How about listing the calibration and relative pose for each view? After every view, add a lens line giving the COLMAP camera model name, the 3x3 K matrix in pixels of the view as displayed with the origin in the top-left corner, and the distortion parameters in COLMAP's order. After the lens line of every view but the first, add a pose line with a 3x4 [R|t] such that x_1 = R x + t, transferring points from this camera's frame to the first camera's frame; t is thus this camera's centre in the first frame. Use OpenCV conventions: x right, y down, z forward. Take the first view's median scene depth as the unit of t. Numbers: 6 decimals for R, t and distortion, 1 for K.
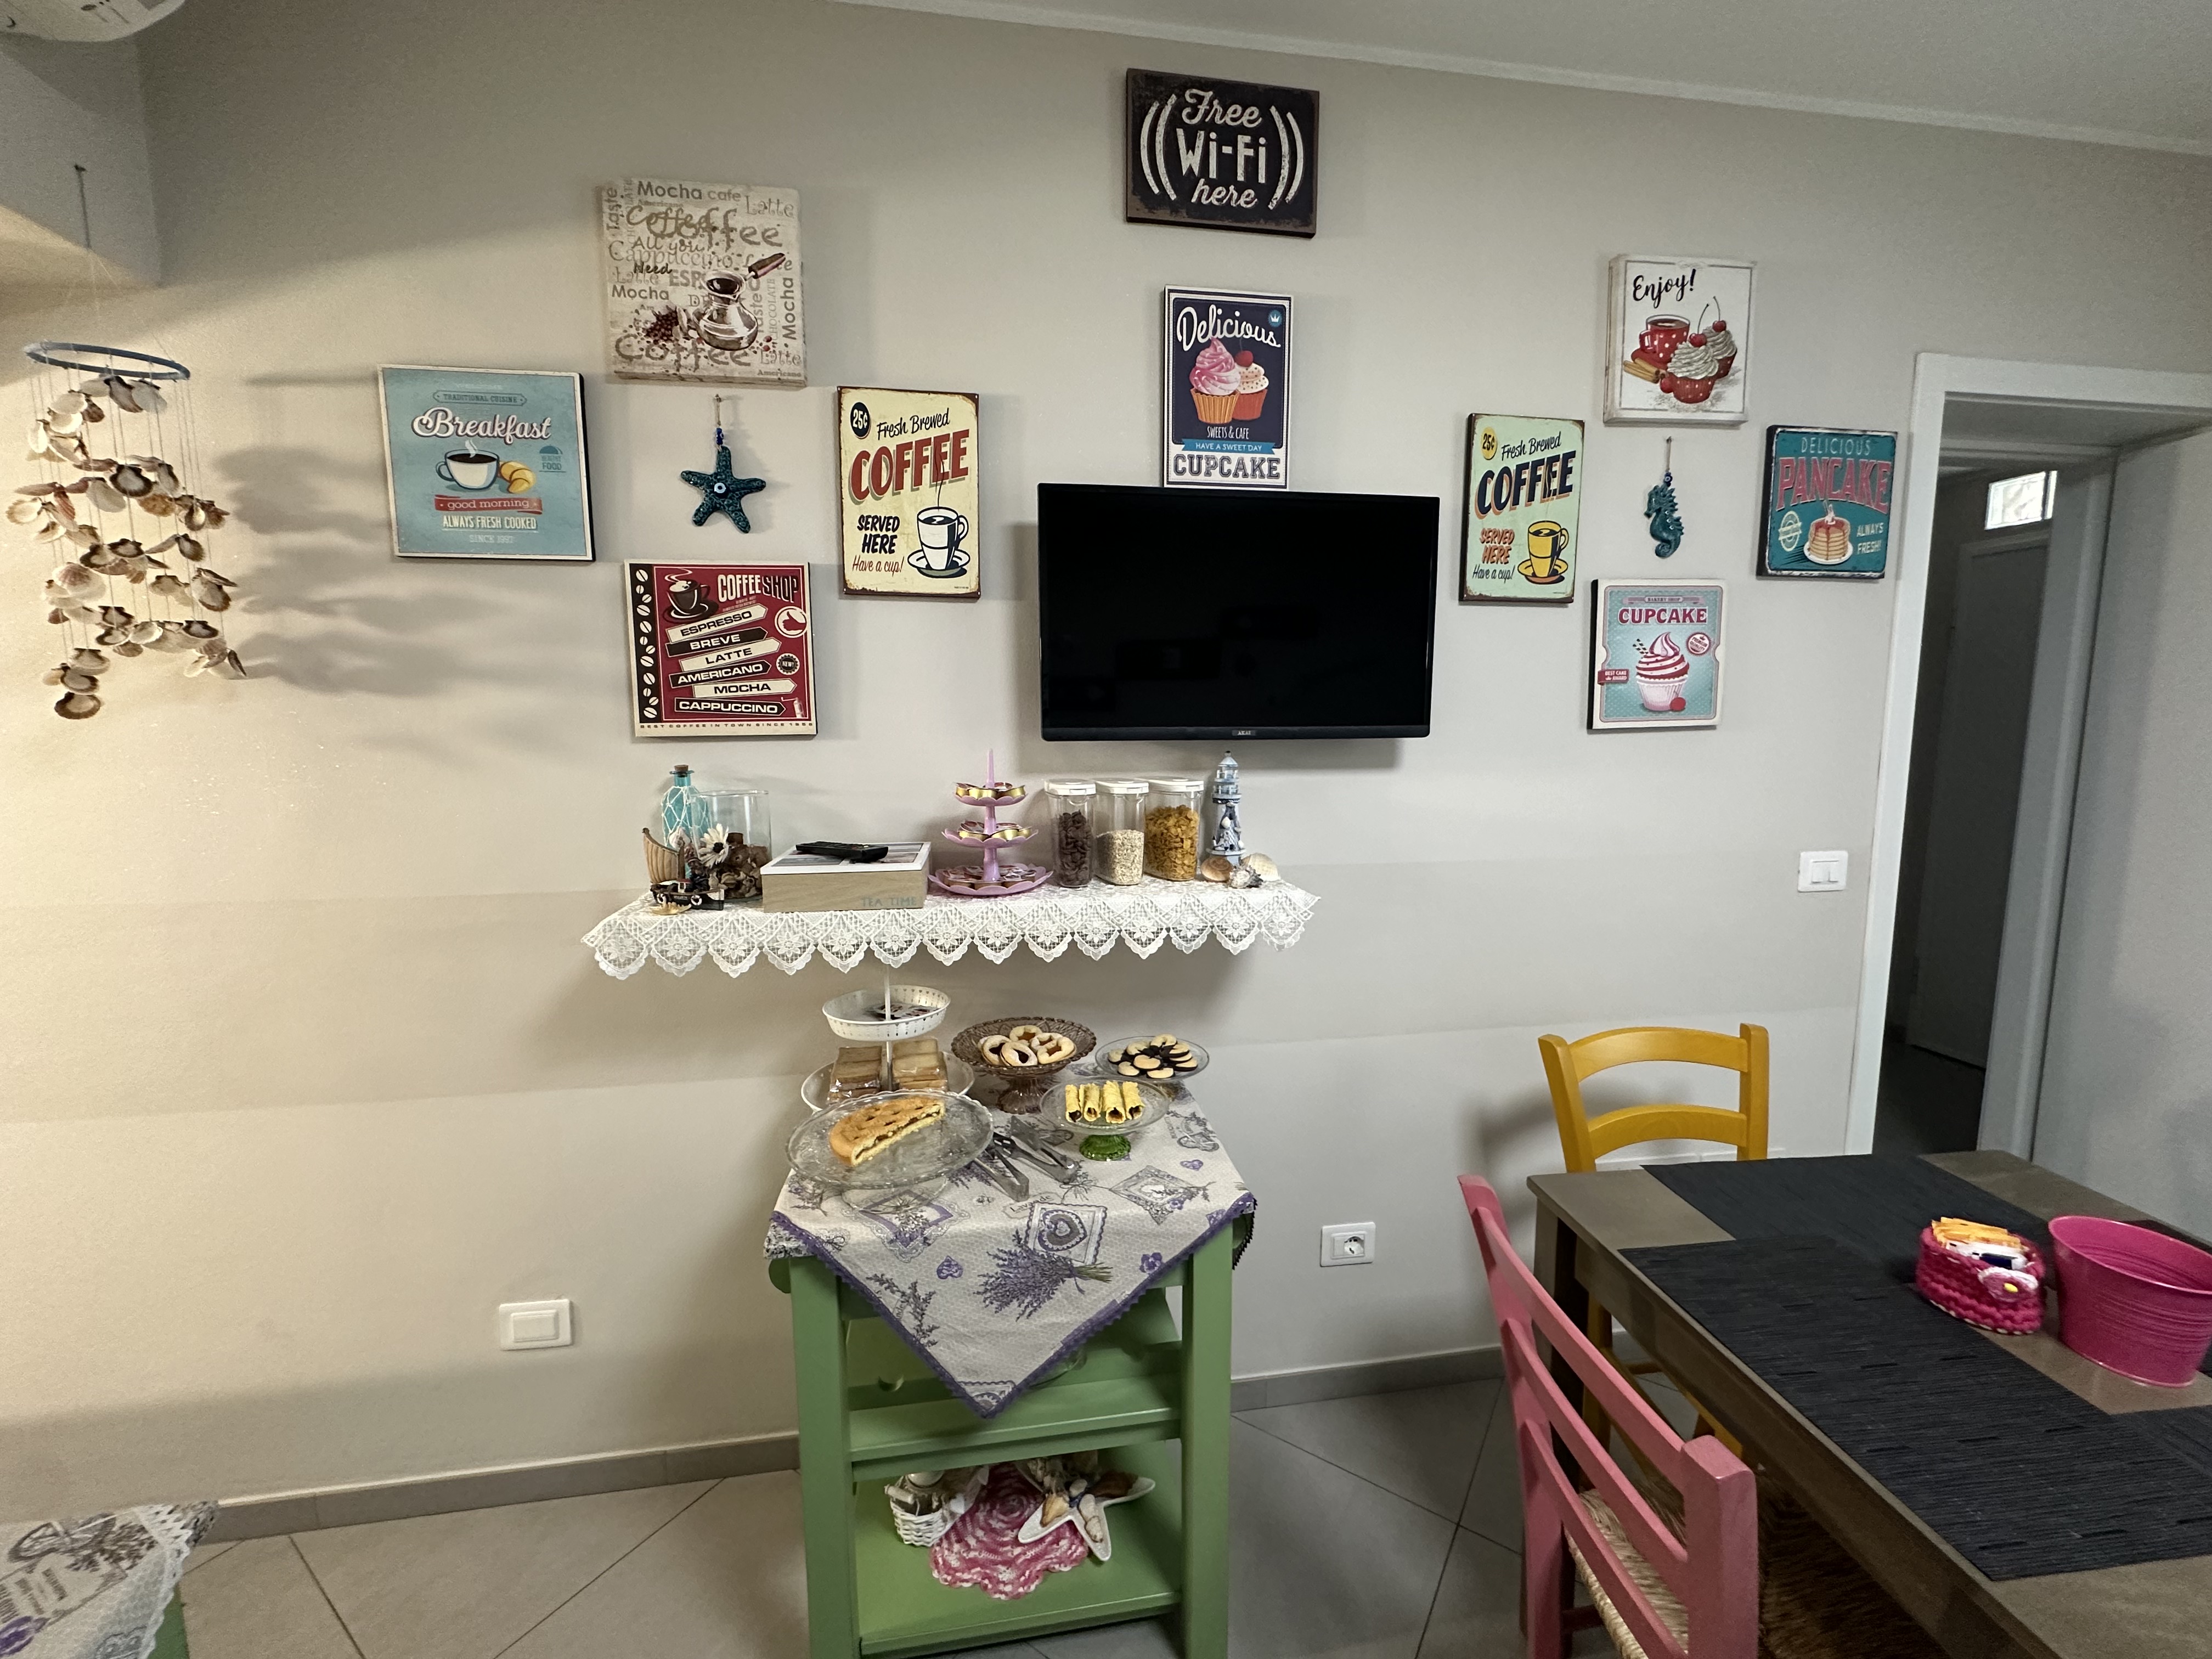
lens RADIAL K [[885.0, 0, 1102.4], [0, 885.0, 826.6], [0, 0, 1]] dist [-0.006687, 0.001589]
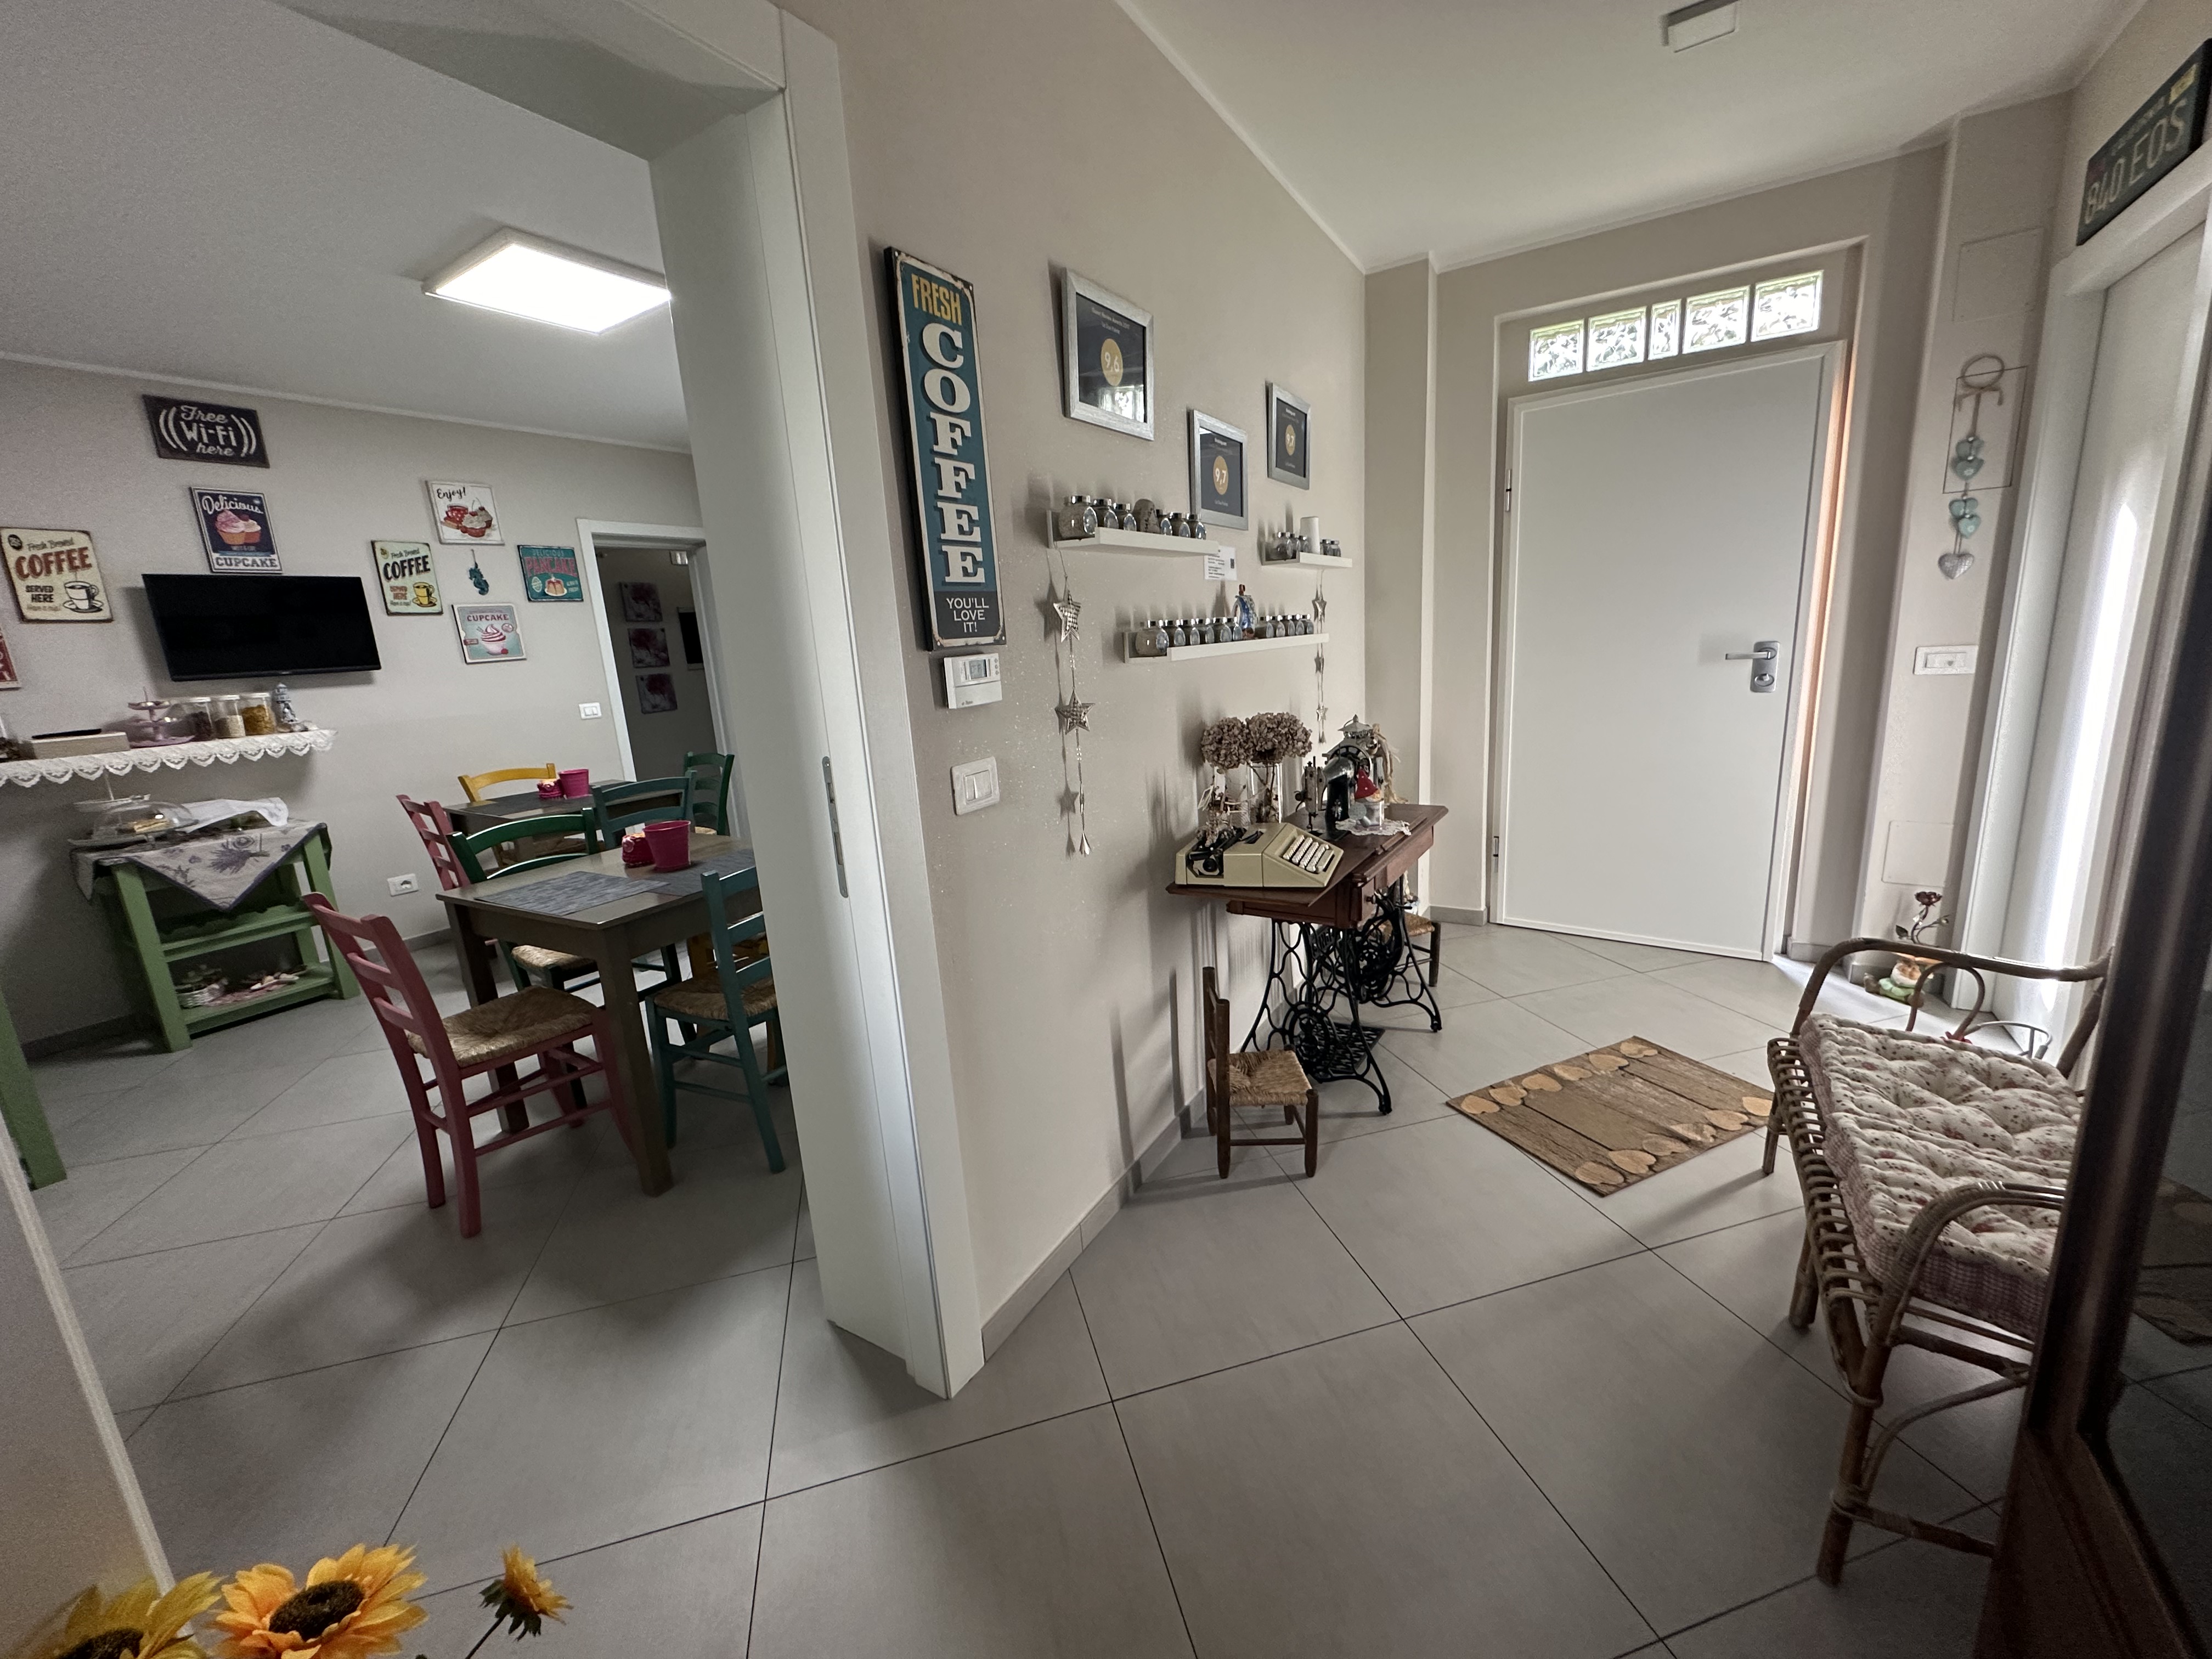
lens RADIAL K [[885.0, 0, 1102.4], [0, 885.0, 826.6], [0, 0, 1]] dist [-0.006687, 0.001589]
pose [[0.653764, -0.196652, 0.730698, -0.238727], [0.152852, 0.980054, 0.127003, 0.364362], [-0.741099, 0.028659, 0.670783, -2.417323]]
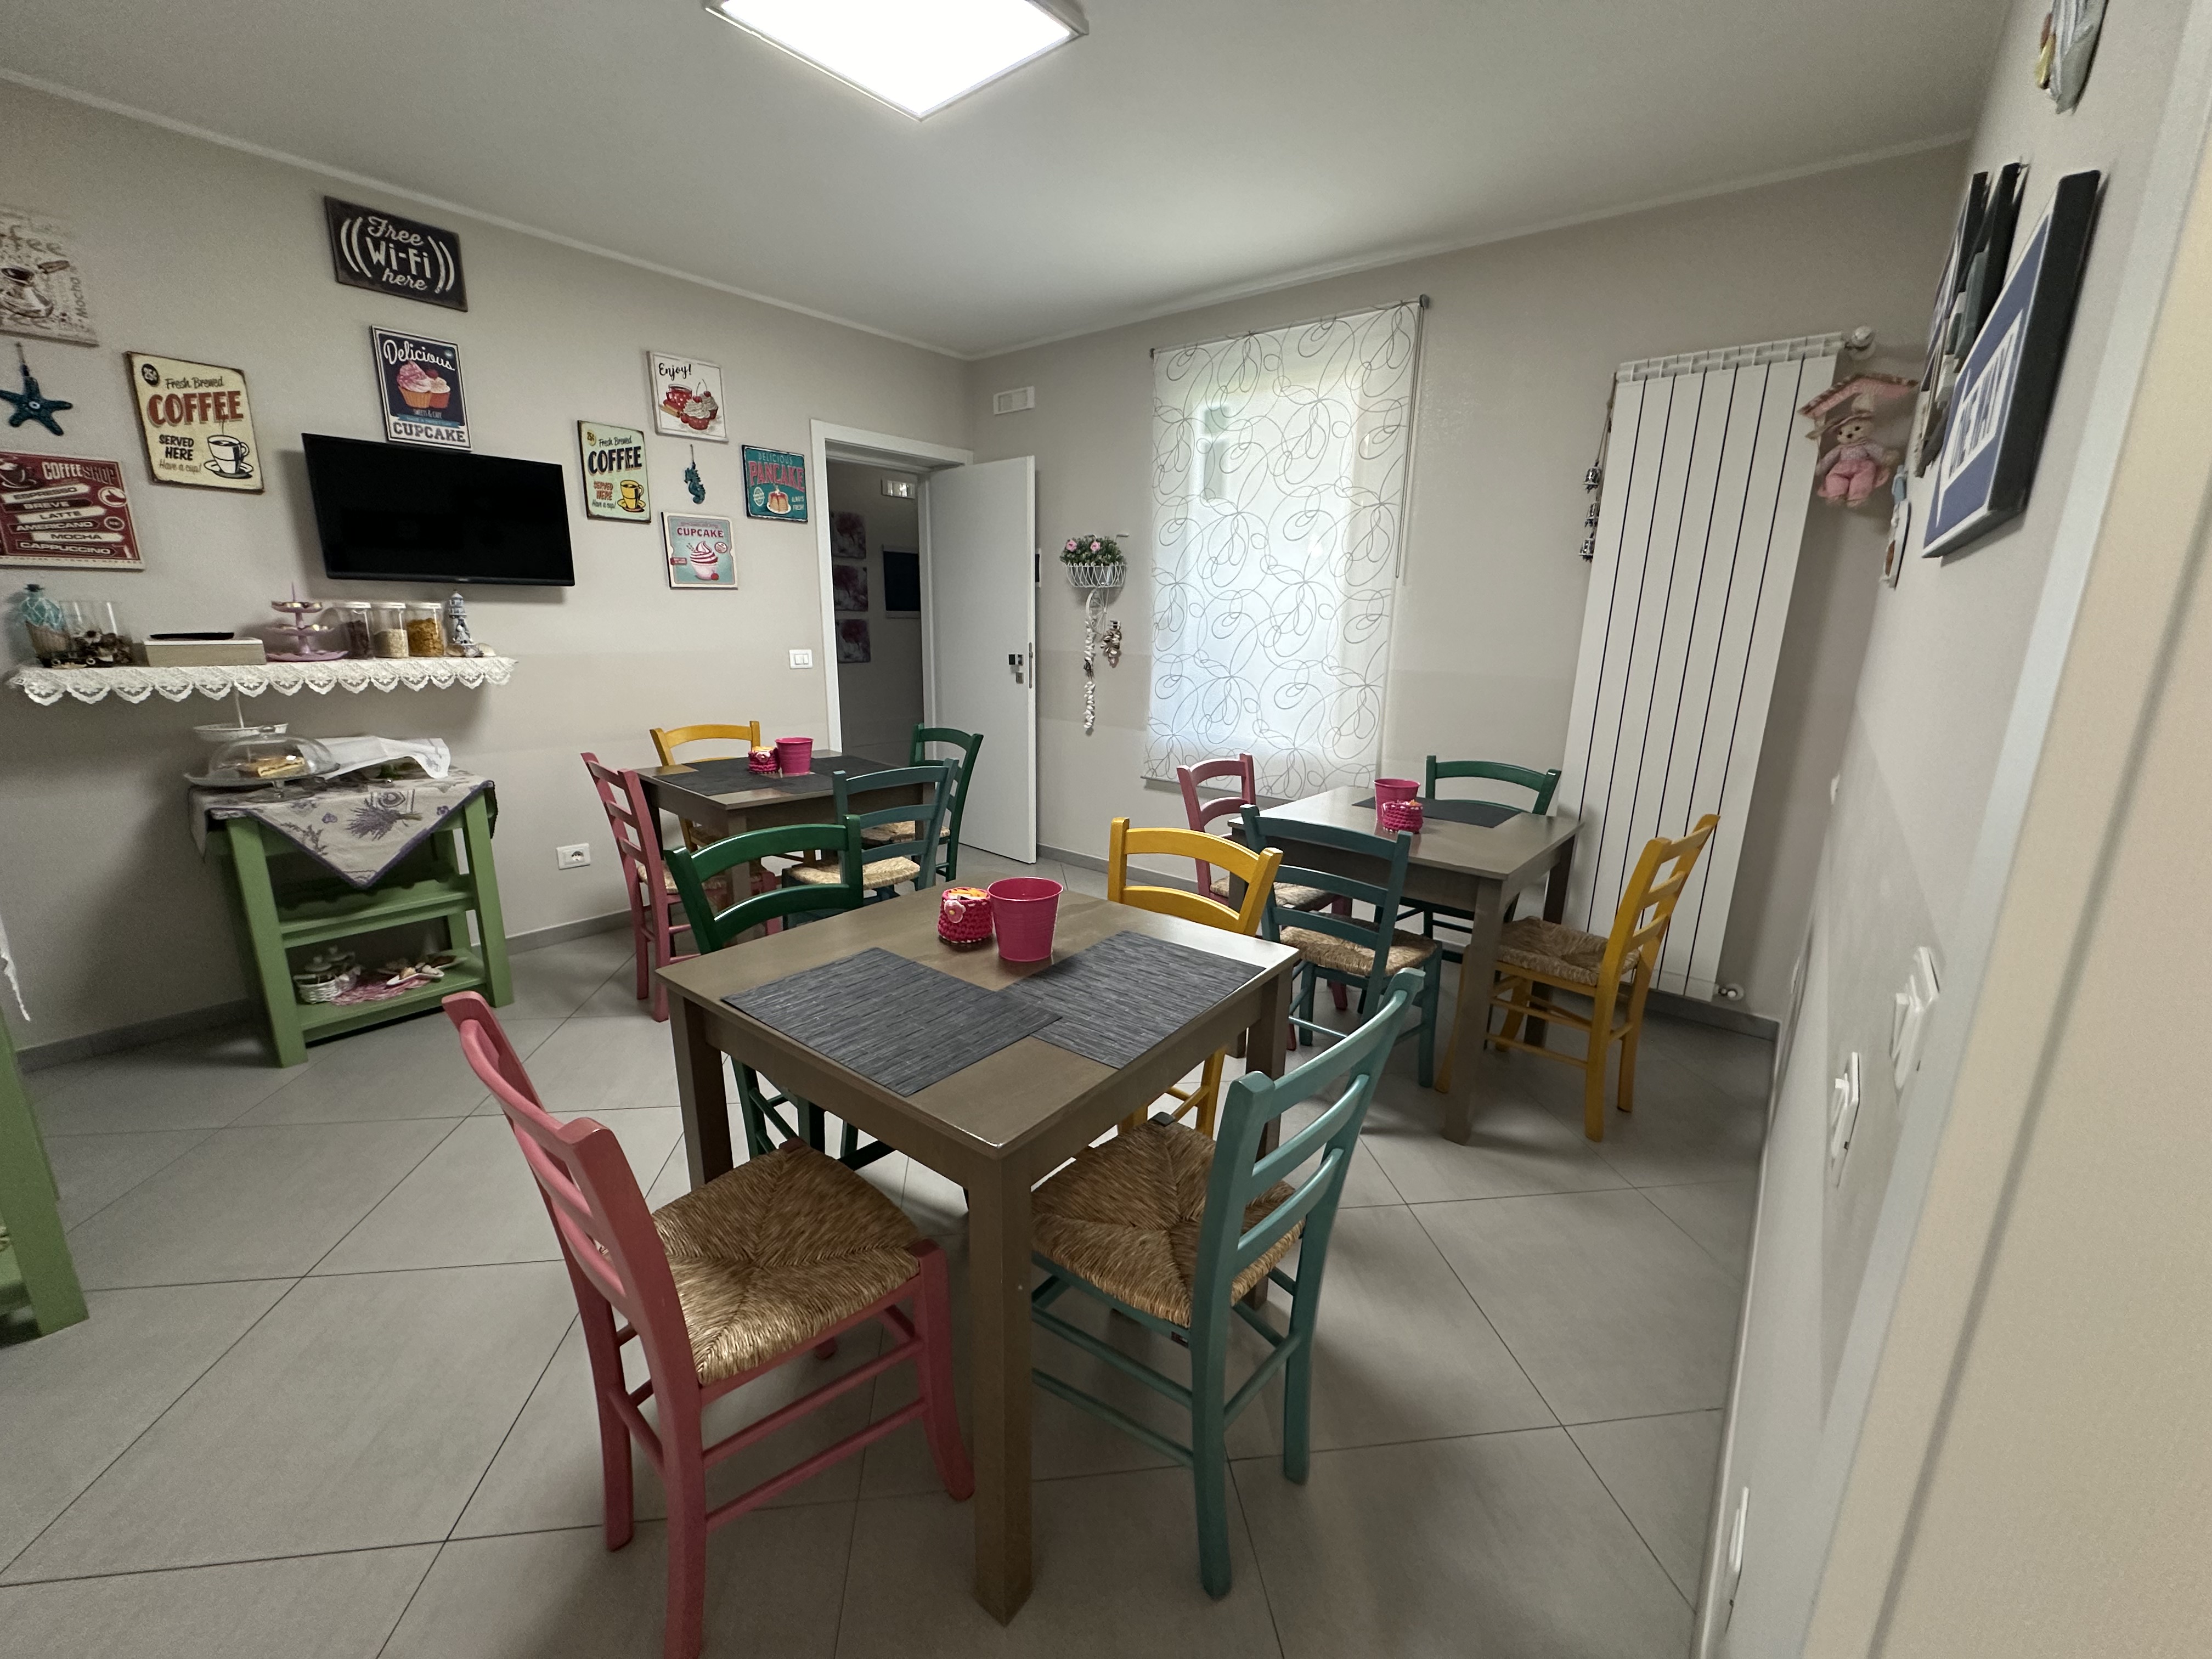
lens RADIAL K [[885.0, 0, 1102.4], [0, 885.0, 826.6], [0, 0, 1]] dist [-0.006687, 0.001589]
pose [[0.751343, -0.135562, 0.645838, -0.110932], [0.057256, 0.988374, 0.140851, 0.243119], [-0.657424, -0.068849, 0.750369, -1.445080]]
